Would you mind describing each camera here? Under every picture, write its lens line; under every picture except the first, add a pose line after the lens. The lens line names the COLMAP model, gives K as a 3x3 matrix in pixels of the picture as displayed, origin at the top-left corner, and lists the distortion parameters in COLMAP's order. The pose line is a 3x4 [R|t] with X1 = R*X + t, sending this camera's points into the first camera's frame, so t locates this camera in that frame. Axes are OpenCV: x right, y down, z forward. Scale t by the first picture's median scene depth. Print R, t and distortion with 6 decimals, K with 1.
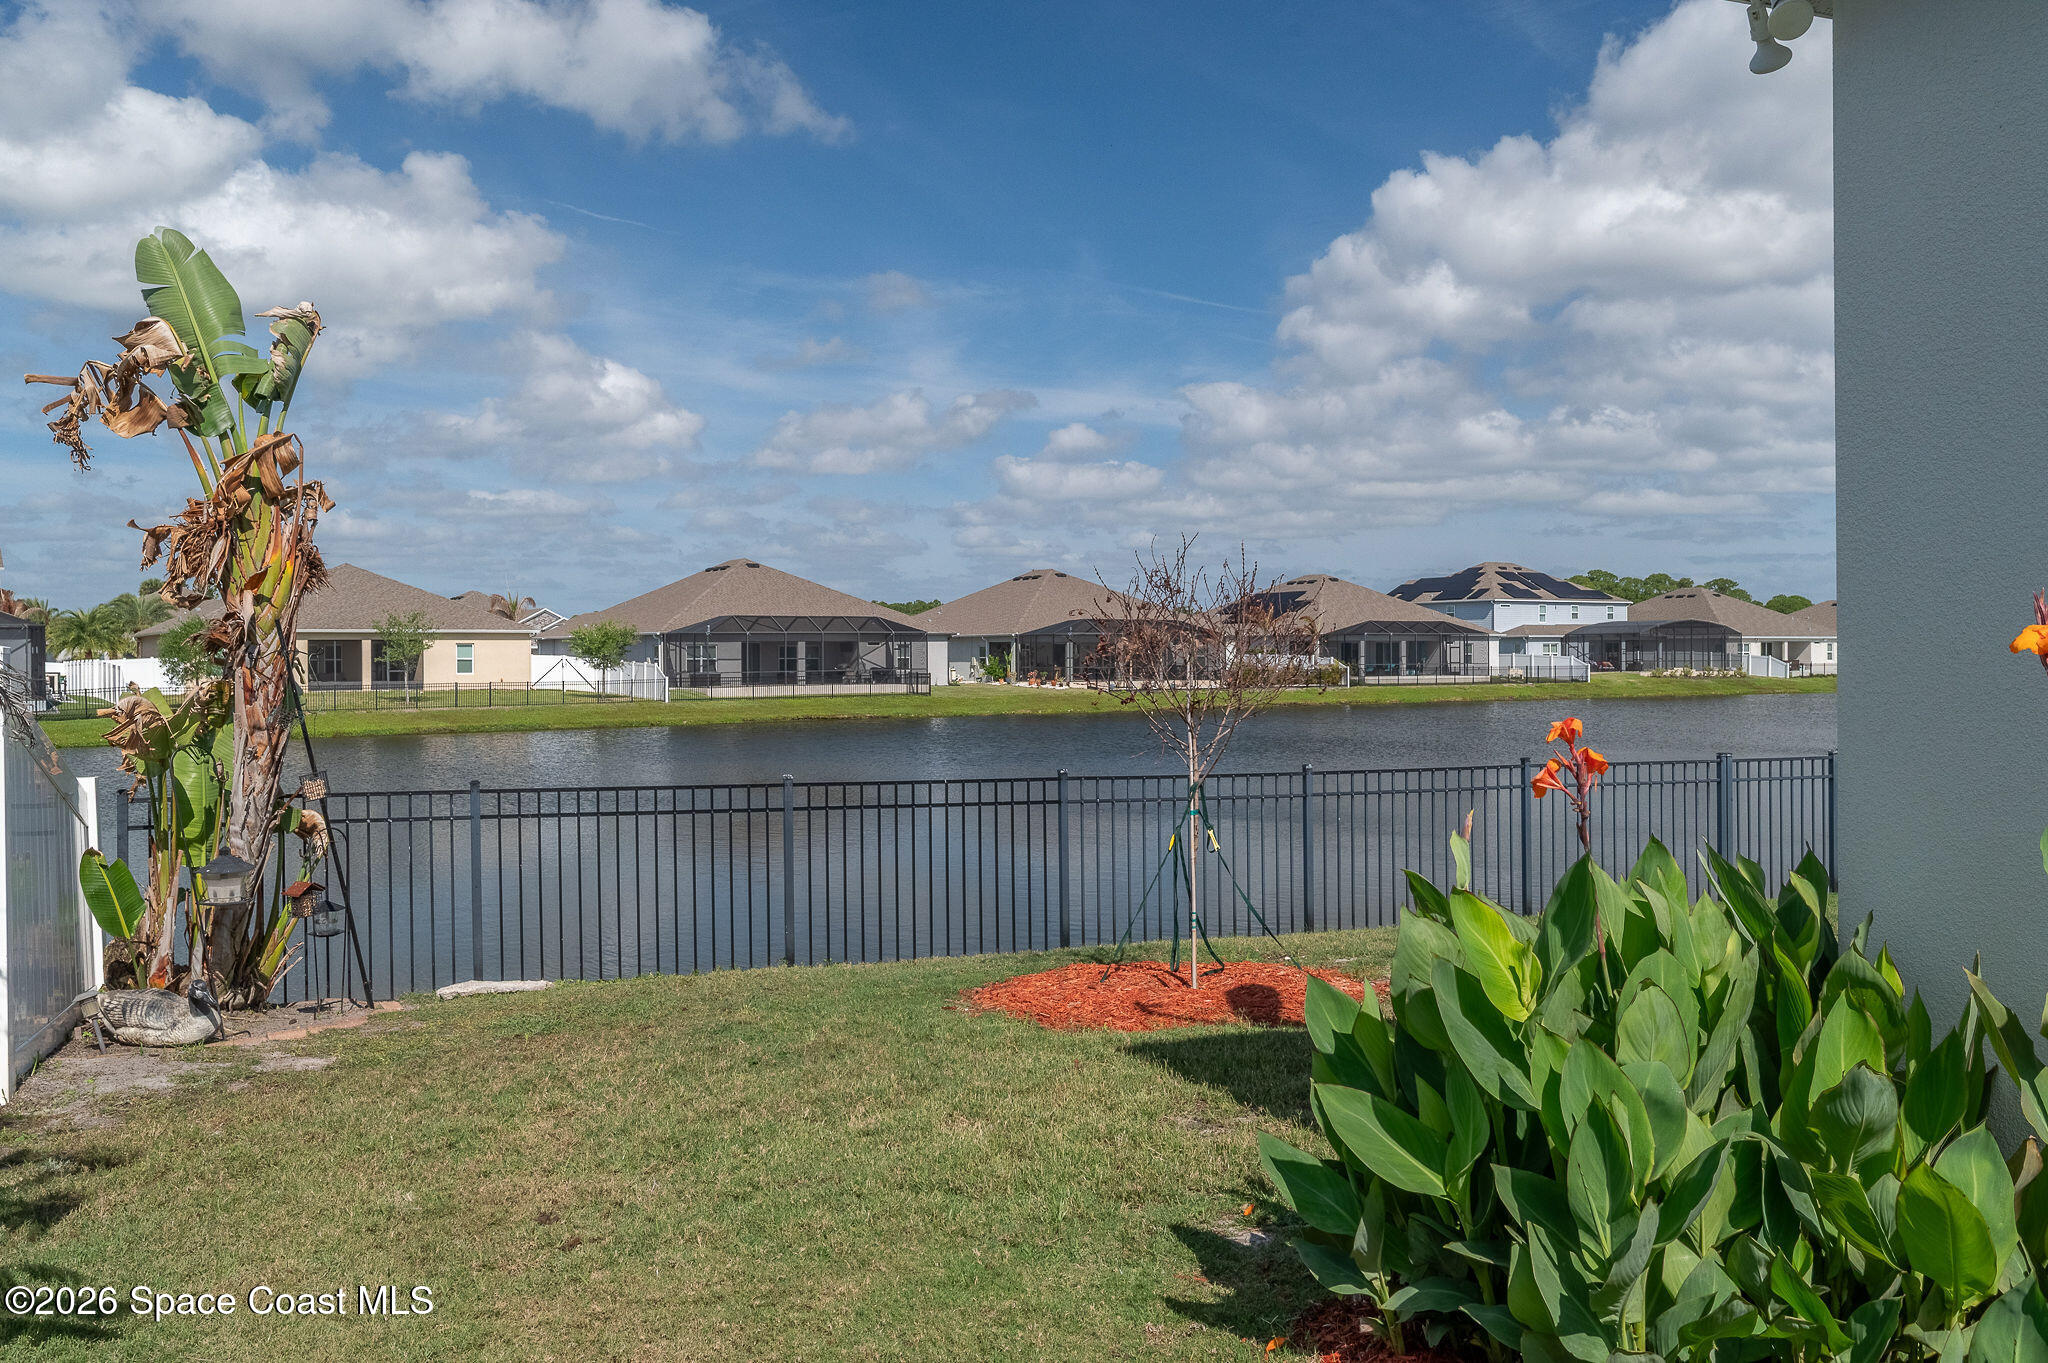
lens RADIAL K [[1787.2, 0, 1024.0], [0, 1787.2, 681.5], [0, 0, 1]] dist [0.004542, -0.004067]
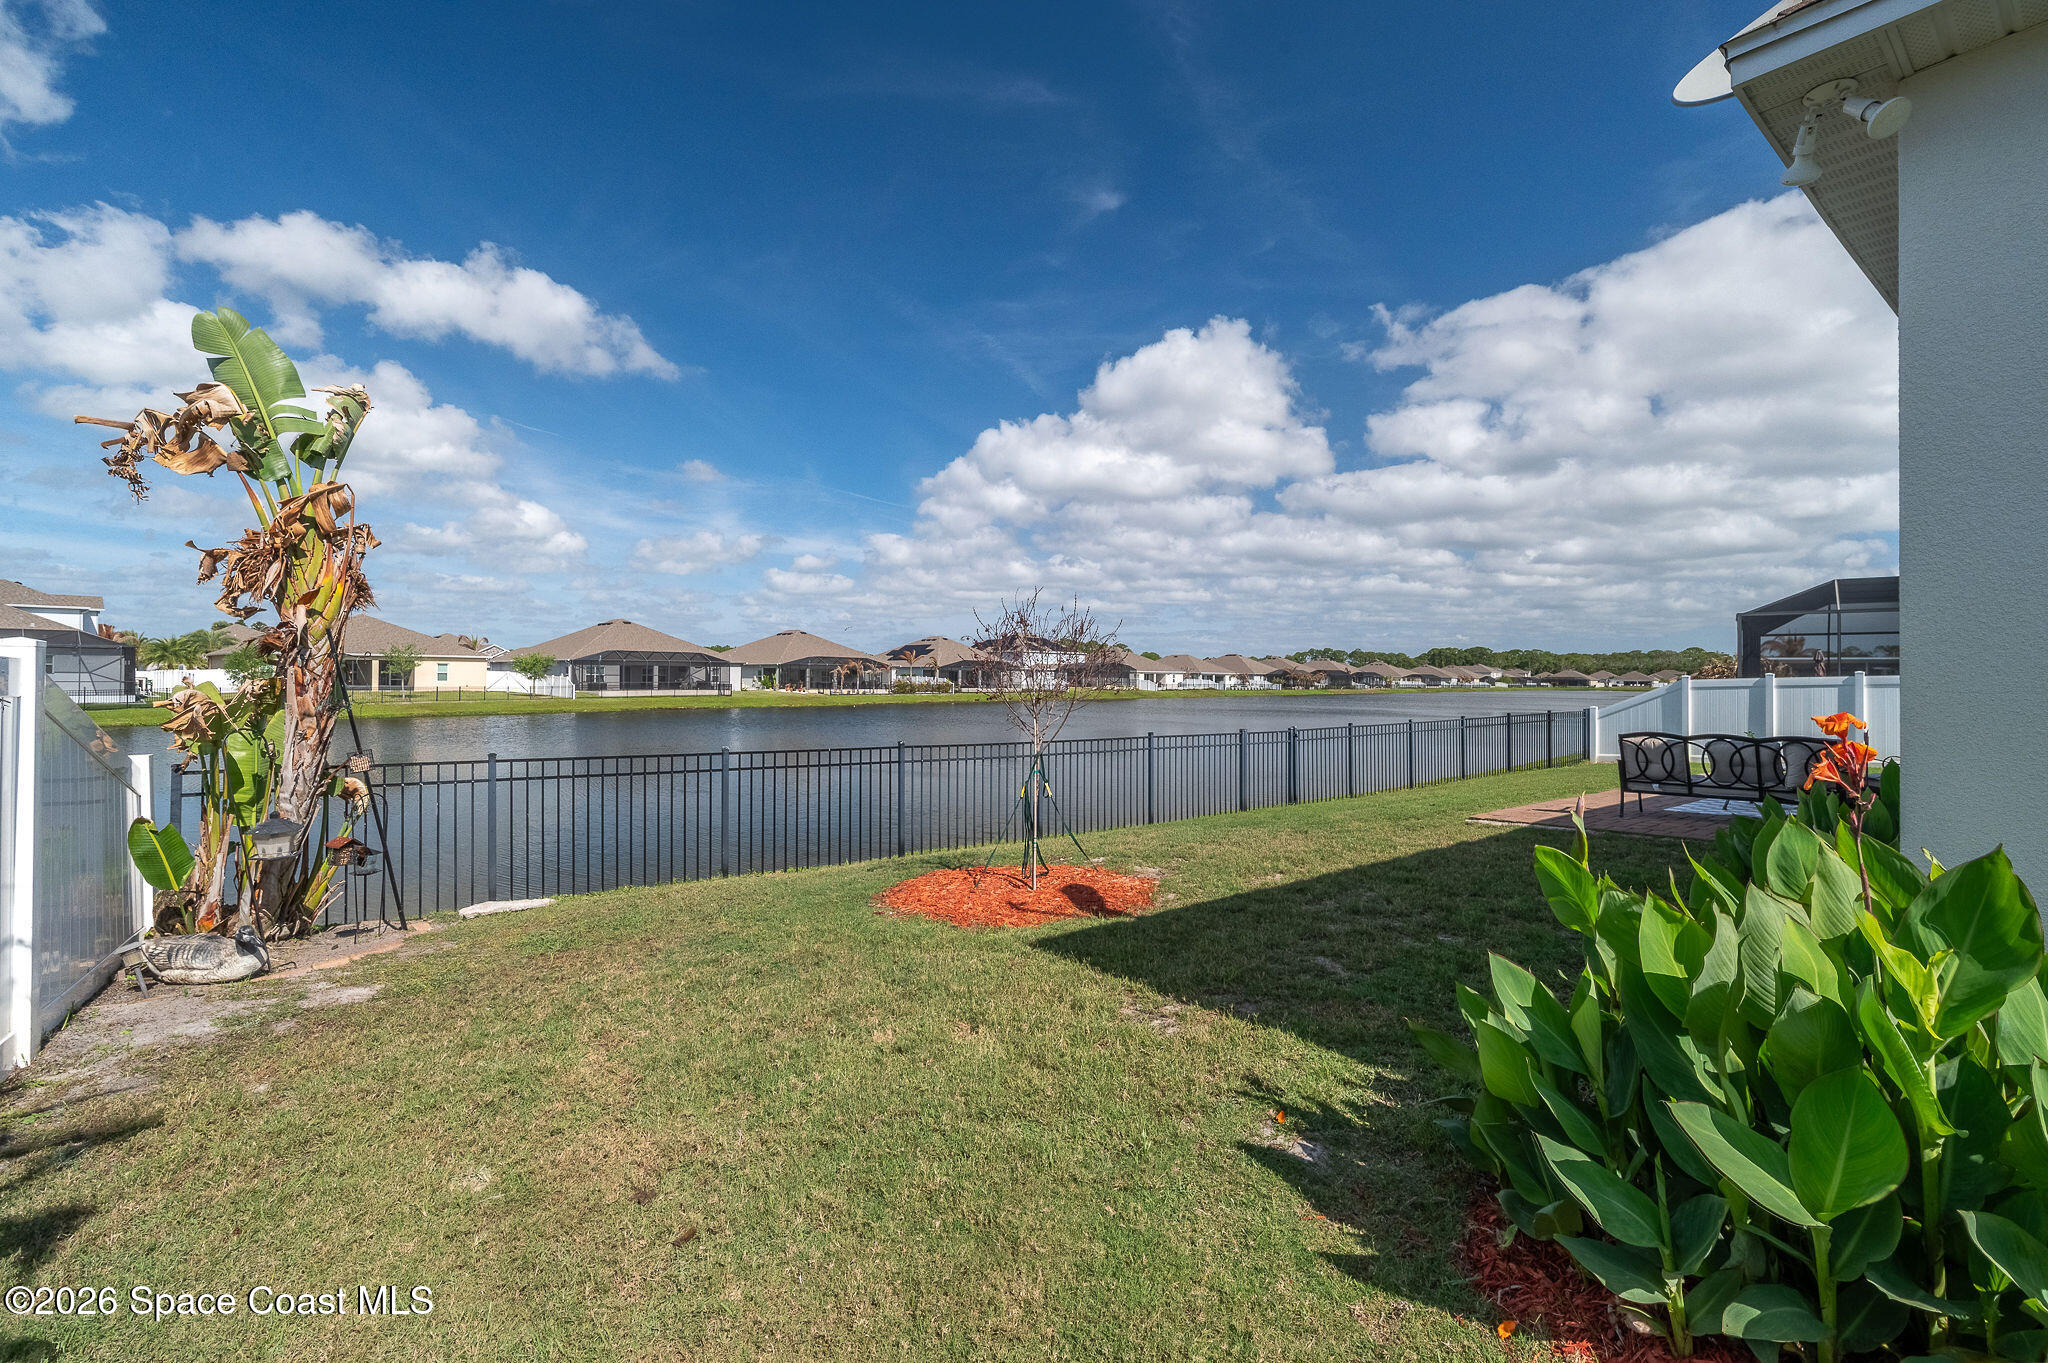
lens RADIAL K [[902.2, 0, 1028.9], [0, 902.2, 675.4], [0, 0, 1]] dist [-0.000177, 0.000156]
pose [[0.961719, 0.013293, 0.273714, -0.106005], [-0.008636, 0.999797, -0.018212, 0.004930], [-0.273900, 0.015151, 0.961639, 0.231715]]
